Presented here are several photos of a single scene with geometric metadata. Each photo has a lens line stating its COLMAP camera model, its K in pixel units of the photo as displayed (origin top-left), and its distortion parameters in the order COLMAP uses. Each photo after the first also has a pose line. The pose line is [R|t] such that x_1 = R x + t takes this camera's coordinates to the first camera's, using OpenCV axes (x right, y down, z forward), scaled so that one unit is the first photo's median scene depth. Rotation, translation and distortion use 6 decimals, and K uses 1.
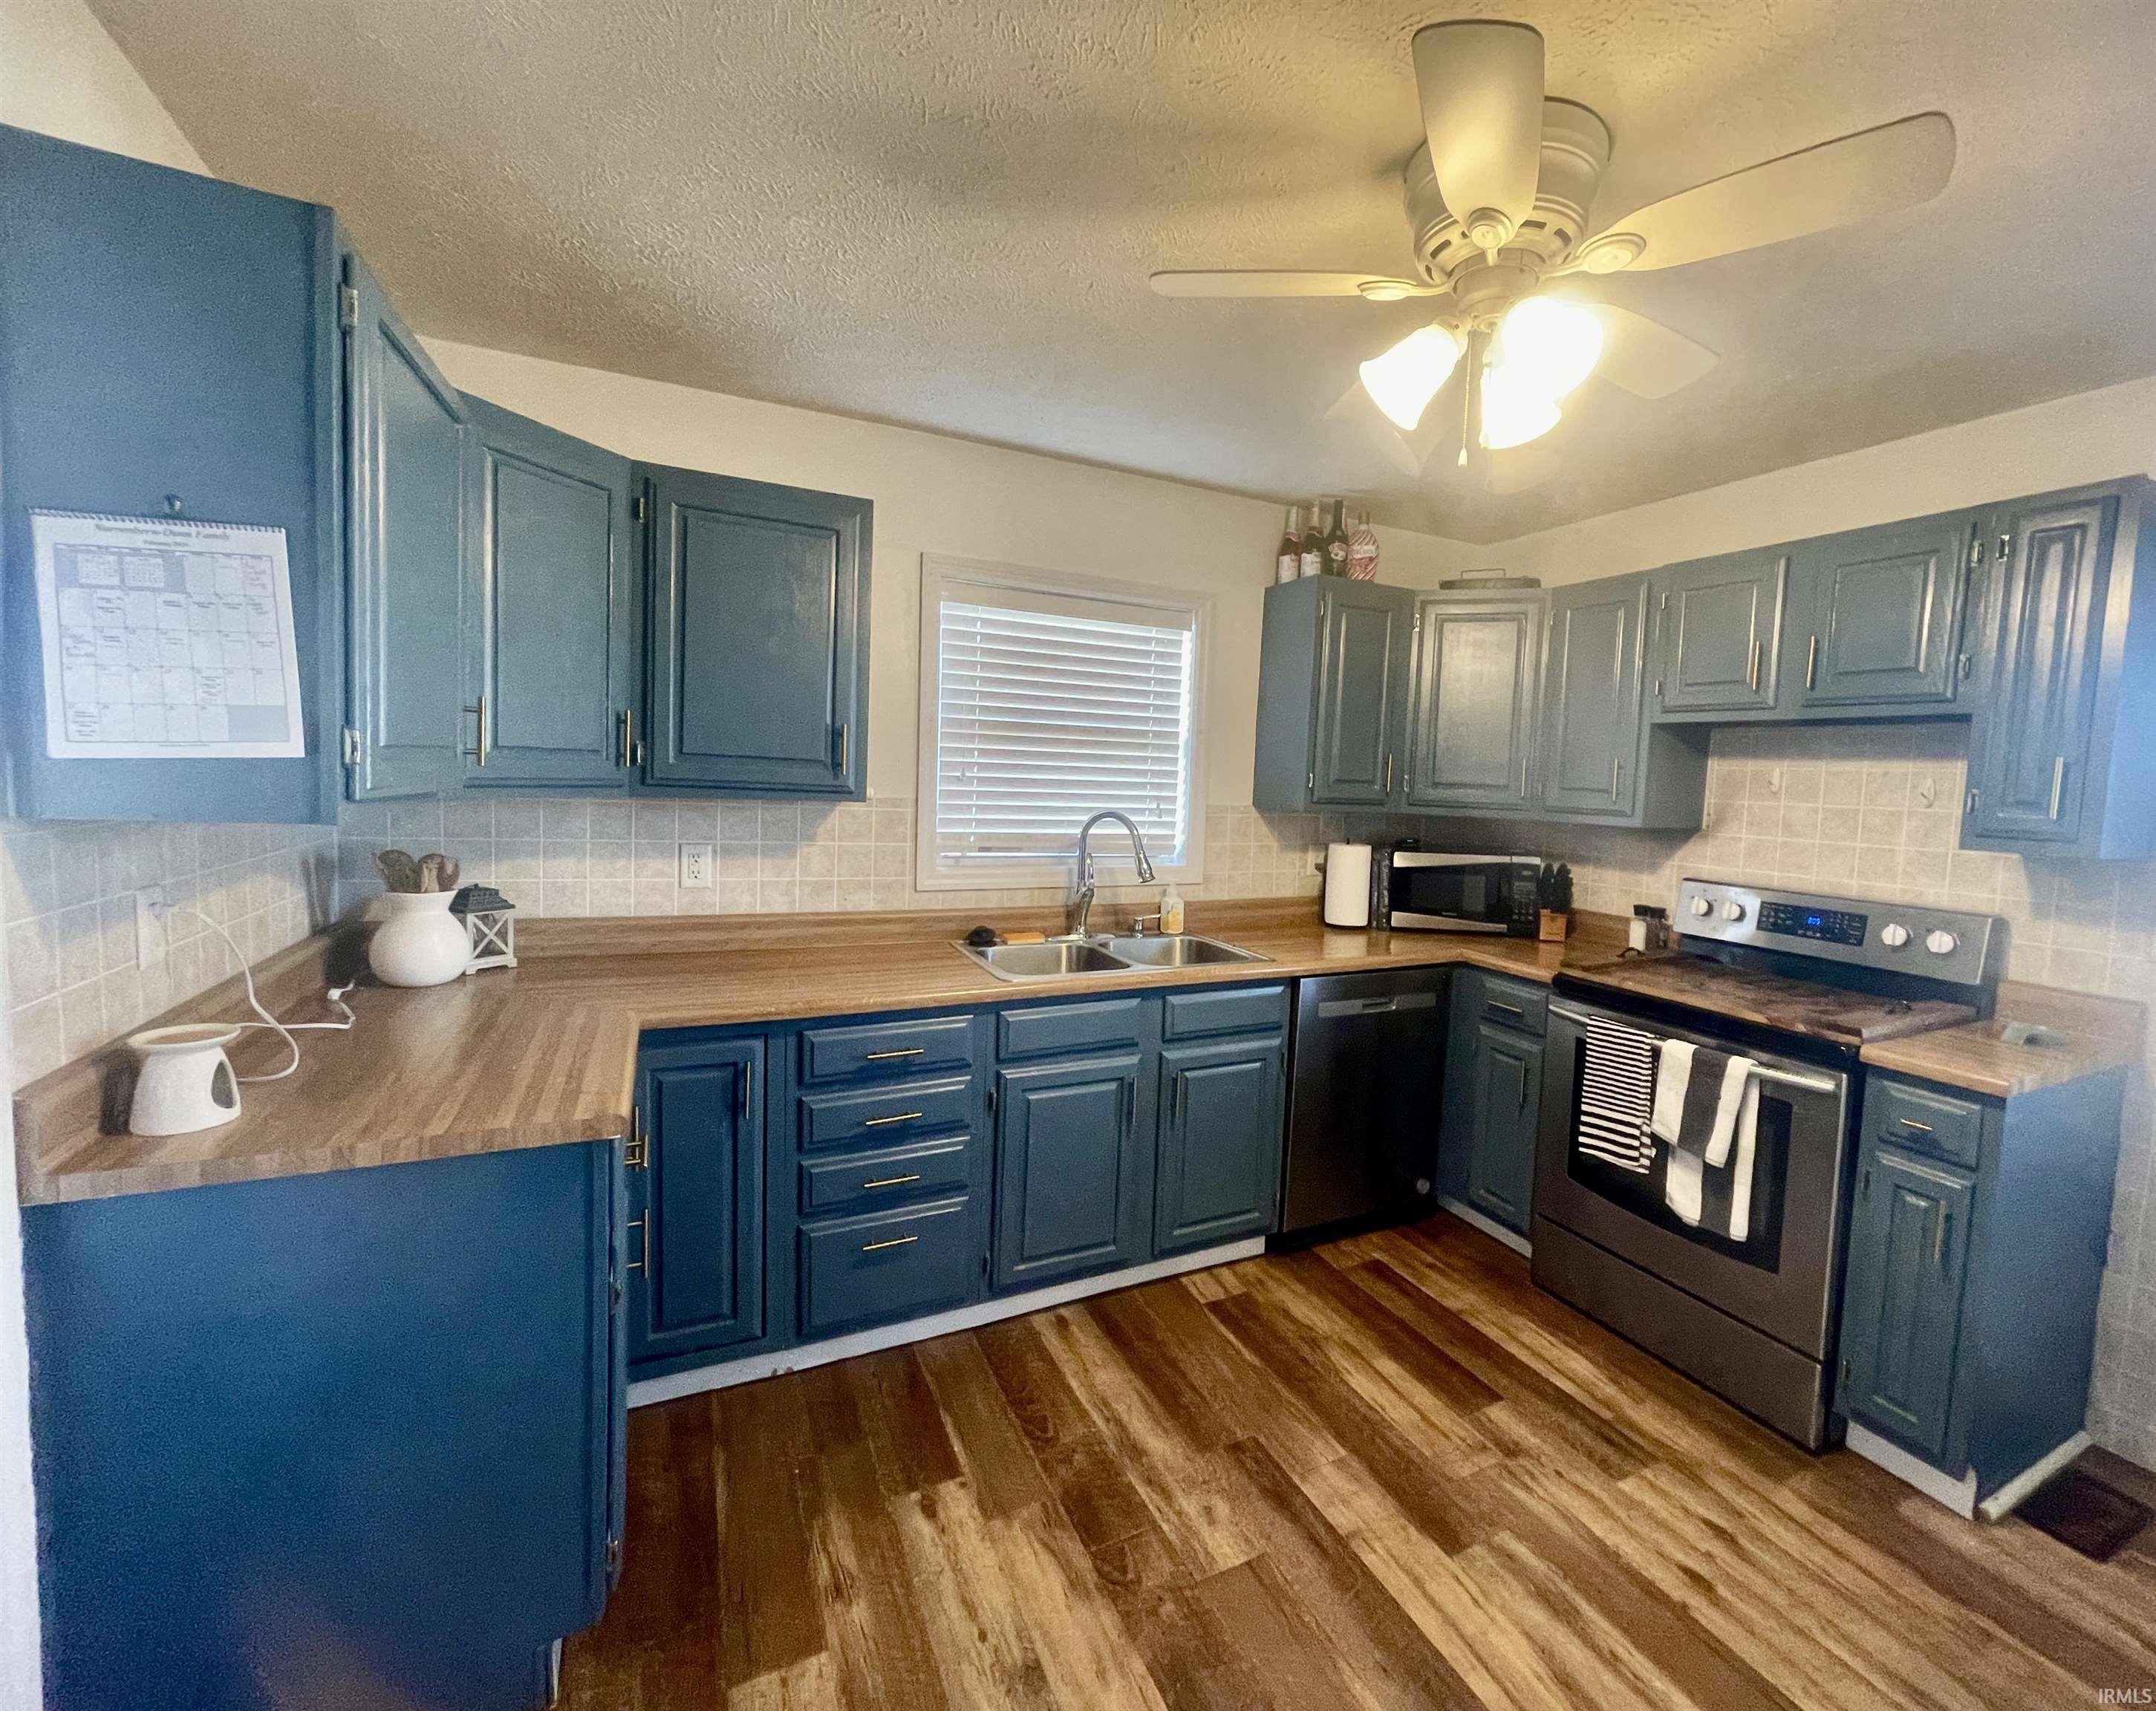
lens RADIAL K [[890.8, 0, 1088.0], [0, 890.8, 847.9], [0, 0, 1]] dist [0.002334, -0.000097]
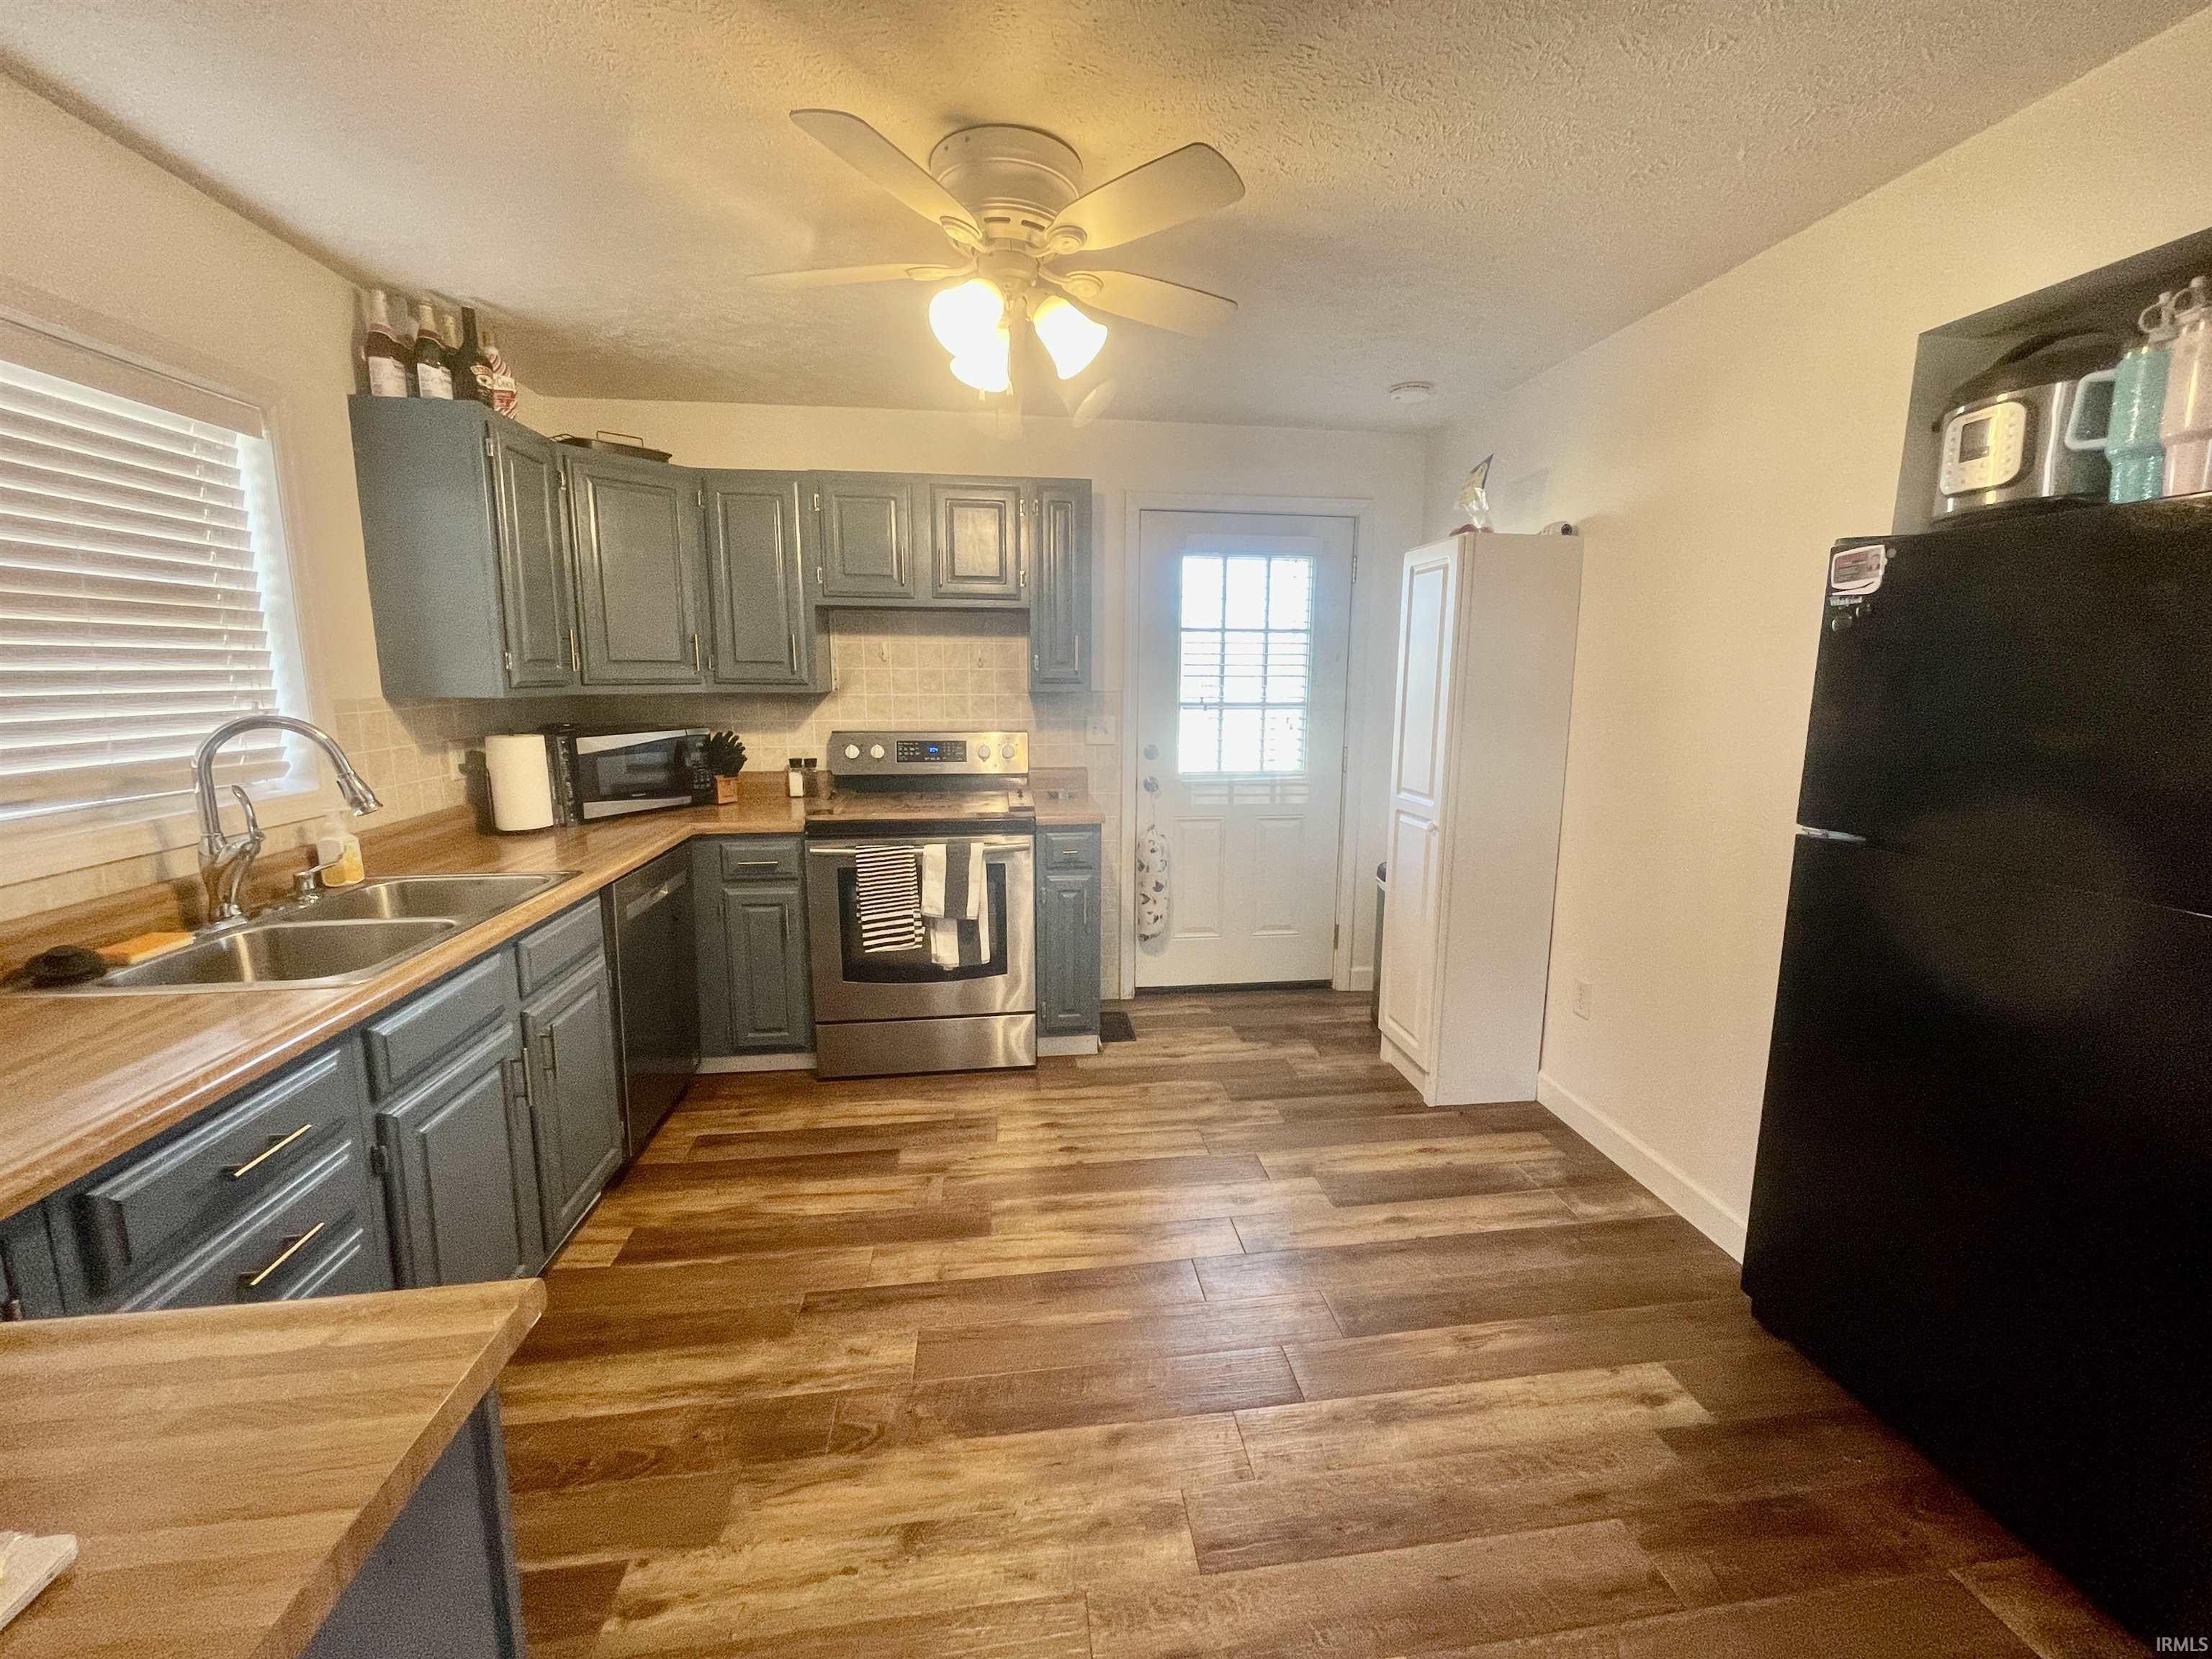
lens RADIAL K [[899.8, 0, 1106.6], [0, 899.8, 825.5], [0, 0, 1]] dist [-0.006305, 0.001131]
pose [[0.331746, -0.194585, 0.923082, -0.498614], [0.087687, 0.980620, 0.175200, -0.030496], [-0.939285, 0.022821, 0.342379, 0.258478]]
